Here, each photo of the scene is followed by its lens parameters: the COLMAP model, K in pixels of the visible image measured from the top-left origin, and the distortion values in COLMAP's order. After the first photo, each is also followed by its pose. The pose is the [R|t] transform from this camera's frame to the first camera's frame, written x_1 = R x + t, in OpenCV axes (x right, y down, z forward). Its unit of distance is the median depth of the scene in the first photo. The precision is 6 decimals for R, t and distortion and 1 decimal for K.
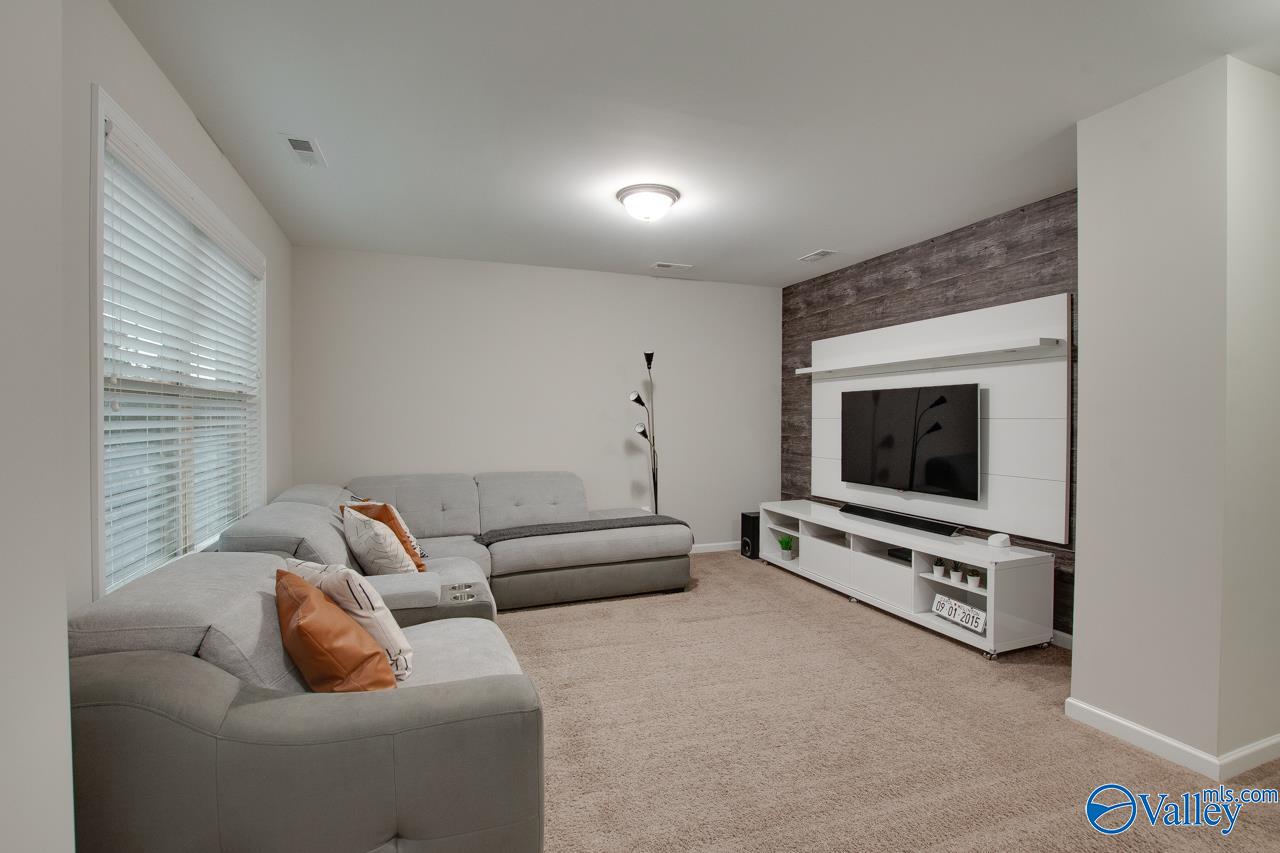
lens RADIAL K [[581.6, 0, 641.3], [0, 581.6, 425.8], [0, 0, 1]] dist [-0.017465, 0.001250]
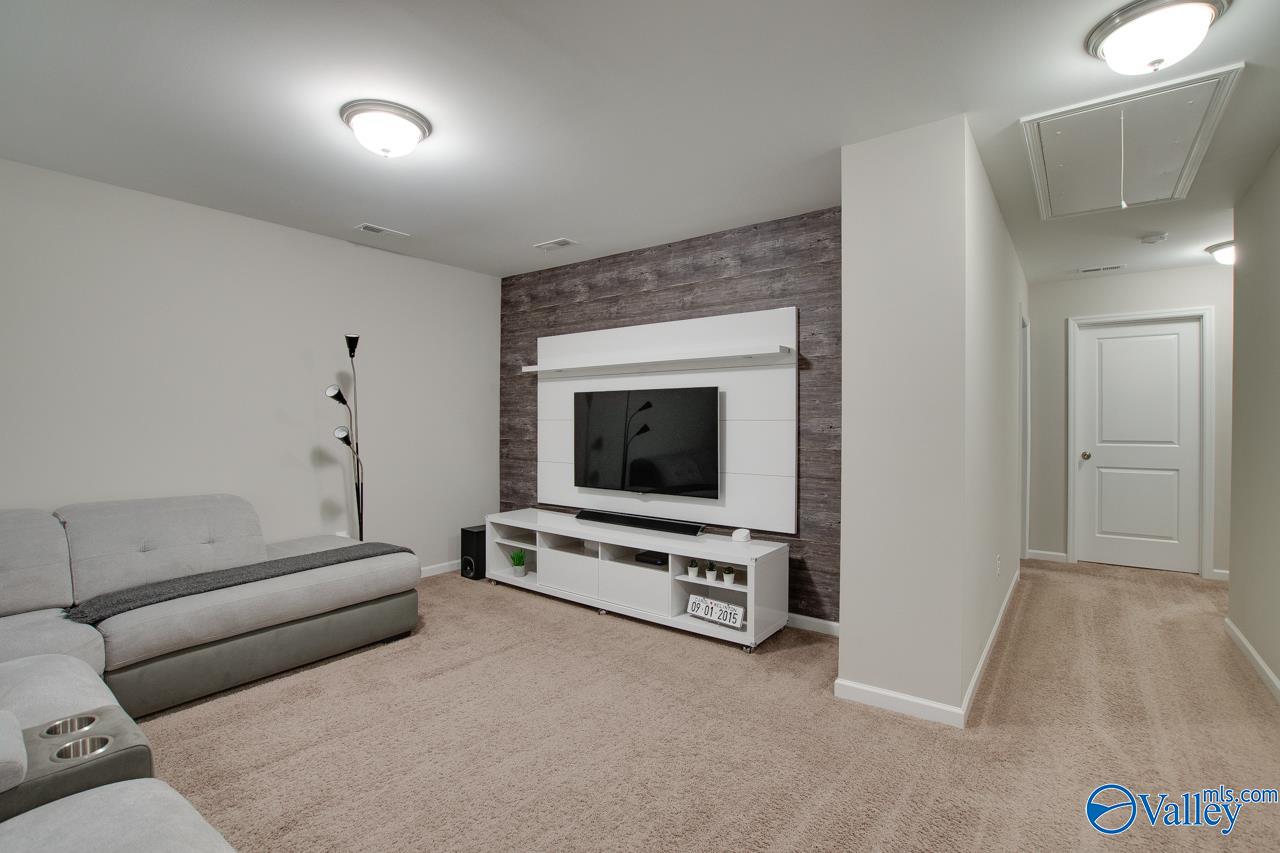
lens RADIAL K [[581.6, 0, 634.3], [0, 581.6, 426.6], [0, 0, 1]] dist [-0.017465, 0.001250]
pose [[0.852690, -0.003103, 0.522408, -0.090648], [0.005716, 0.999978, -0.003390, 0.001442], [-0.522386, 0.005877, 0.852689, 0.174176]]
